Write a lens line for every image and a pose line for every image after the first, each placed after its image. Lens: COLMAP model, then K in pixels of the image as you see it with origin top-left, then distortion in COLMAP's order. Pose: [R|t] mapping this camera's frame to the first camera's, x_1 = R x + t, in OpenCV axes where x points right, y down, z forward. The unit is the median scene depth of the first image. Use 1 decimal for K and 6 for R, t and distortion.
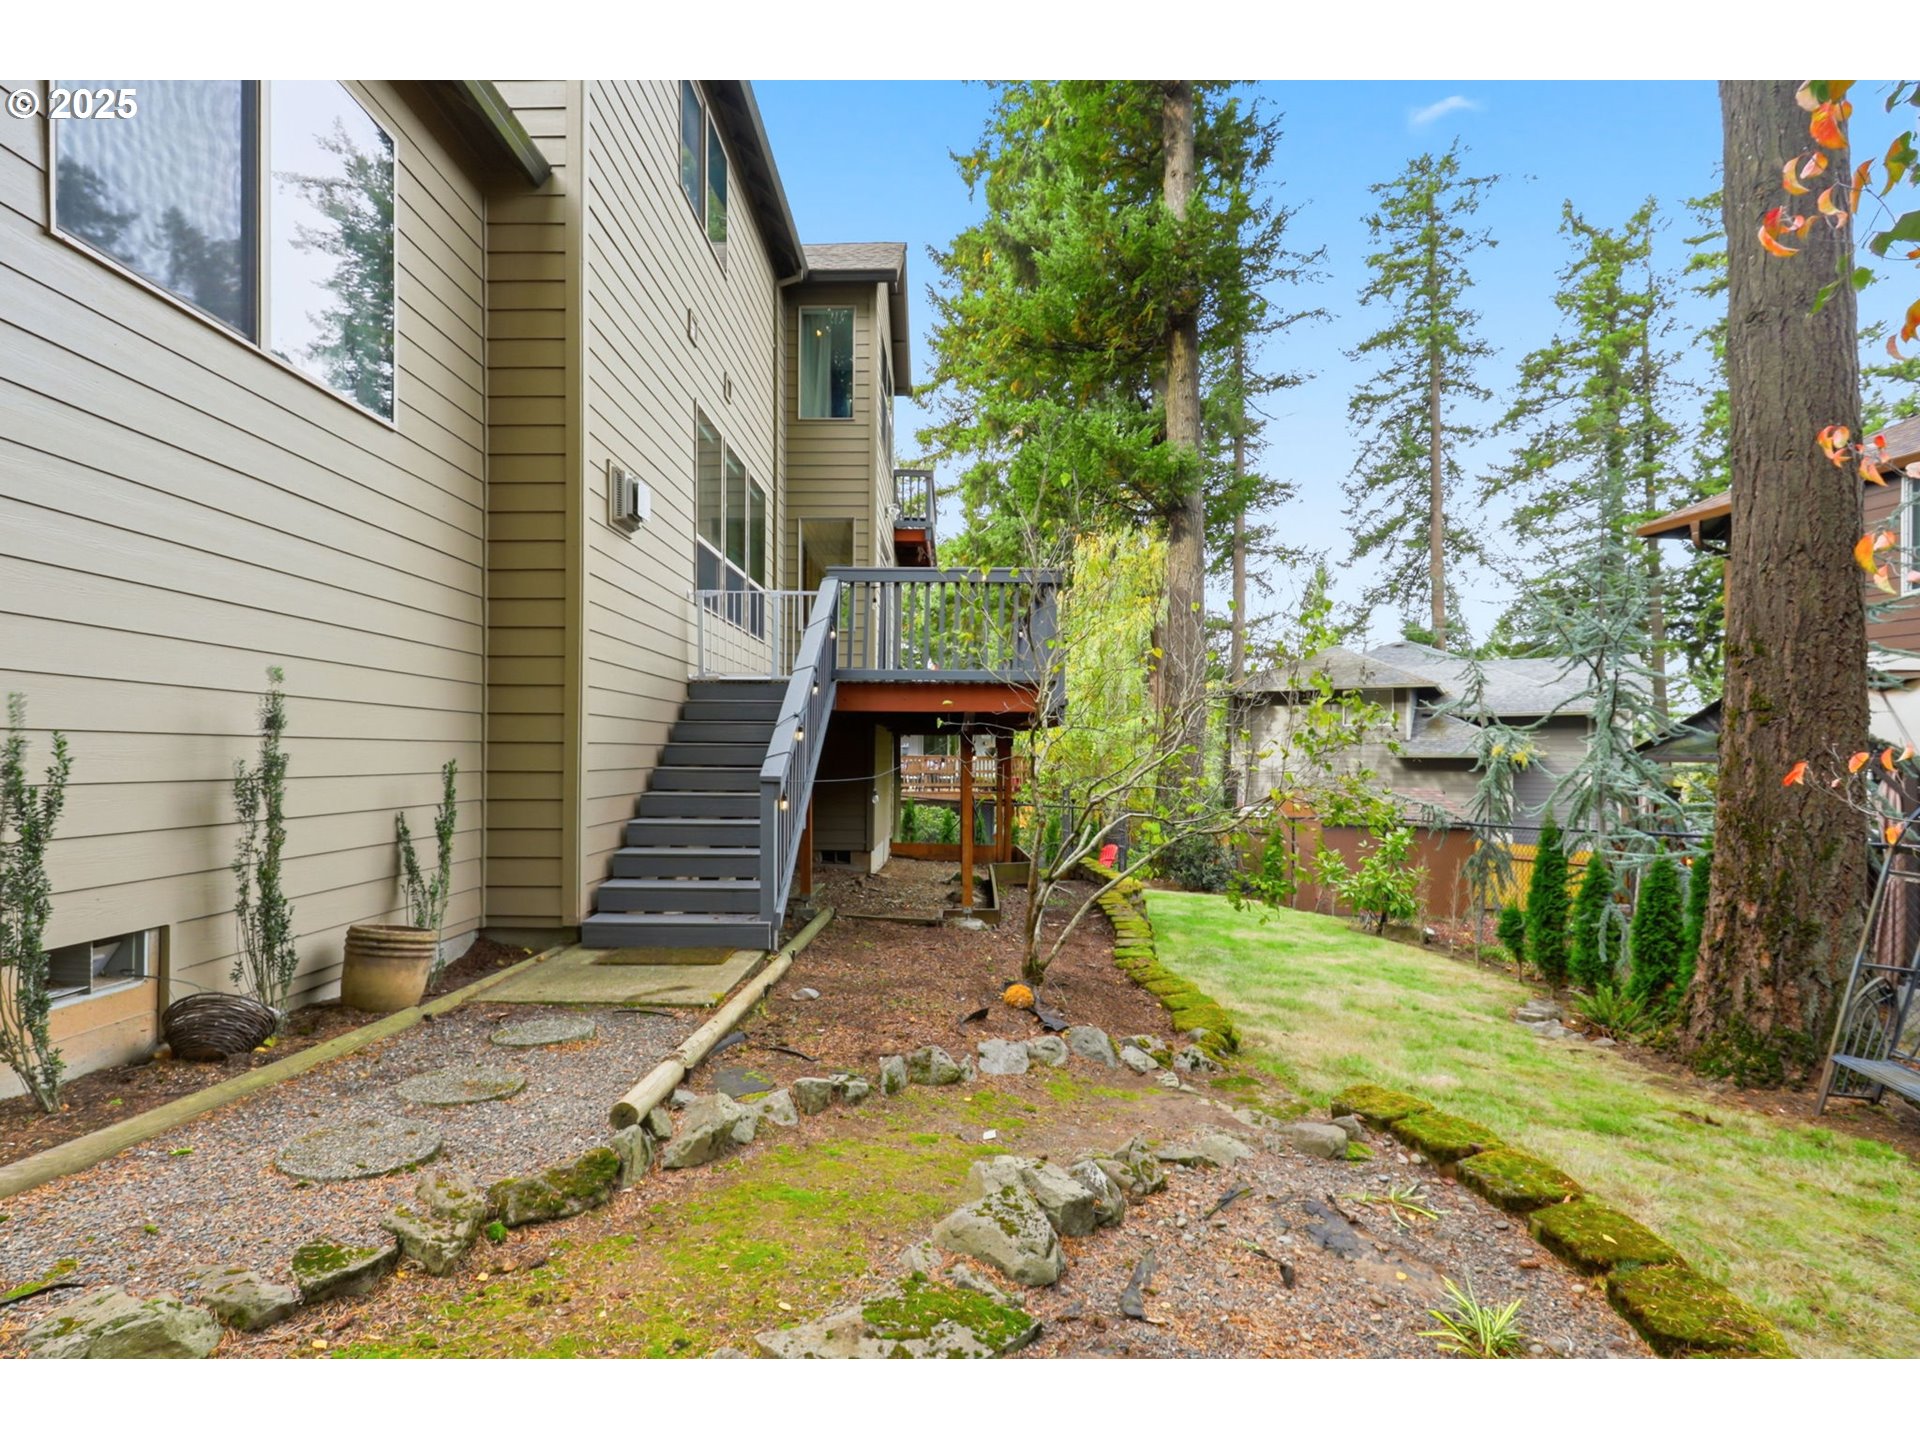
lens RADIAL K [[894.7, 0, 962.5], [0, 894.7, 776.9], [0, 0, 1]] dist [-0.001265, -0.000279]
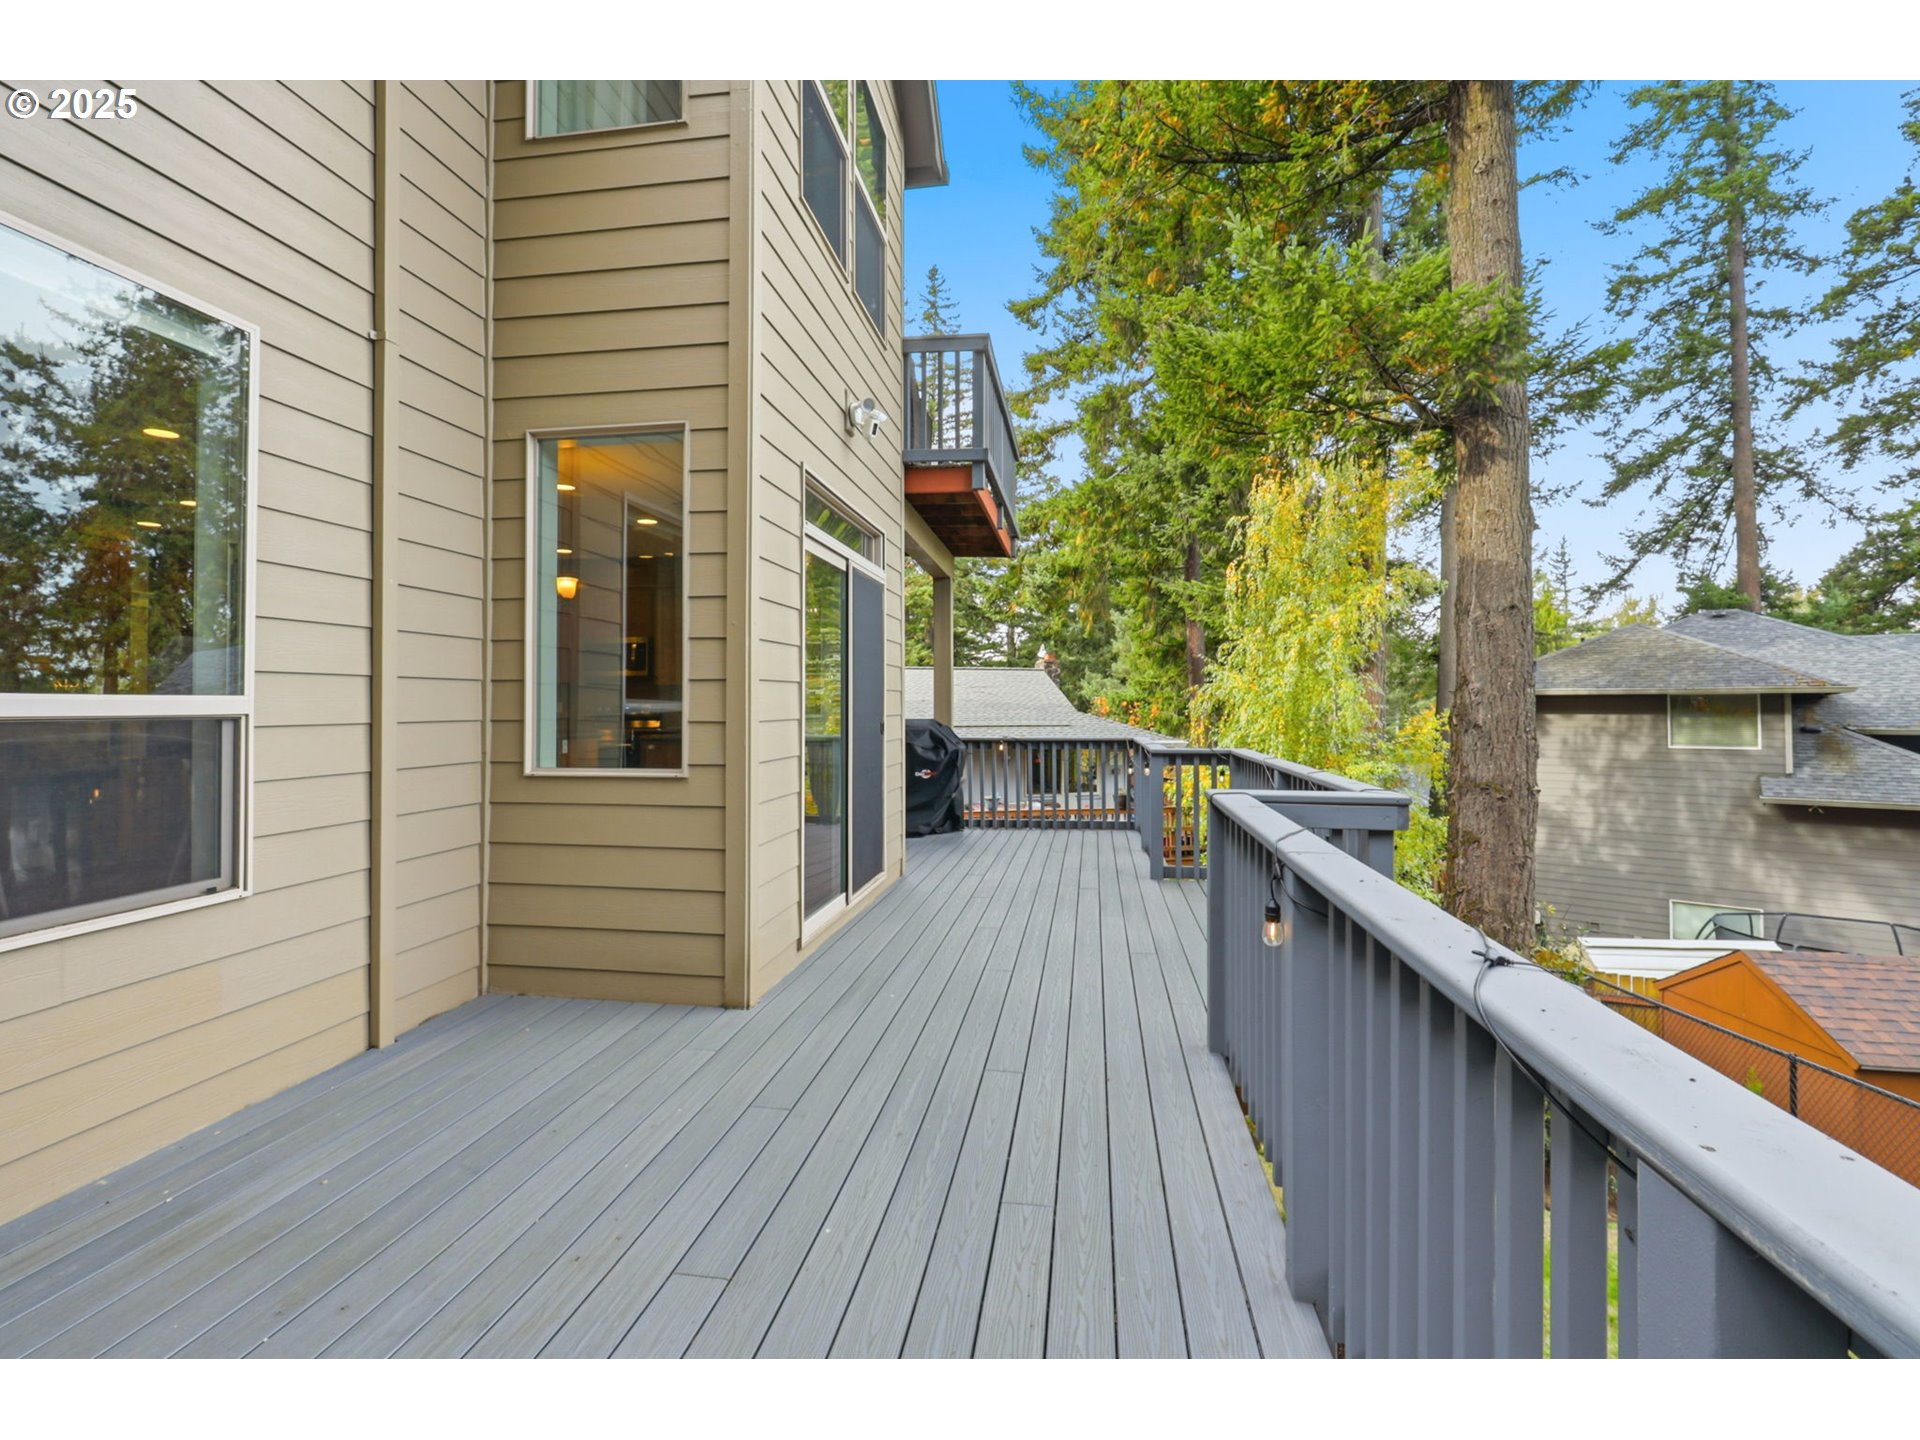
lens RADIAL K [[917.3, 0, 952.2], [0, 917.3, 710.7], [0, 0, 1]] dist [-0.003101, -0.001029]
pose [[0.988335, -0.004604, -0.152228, 0.005821], [0.000334, 0.999606, -0.028069, -0.043032], [0.152297, 0.027691, 0.987947, 0.167391]]
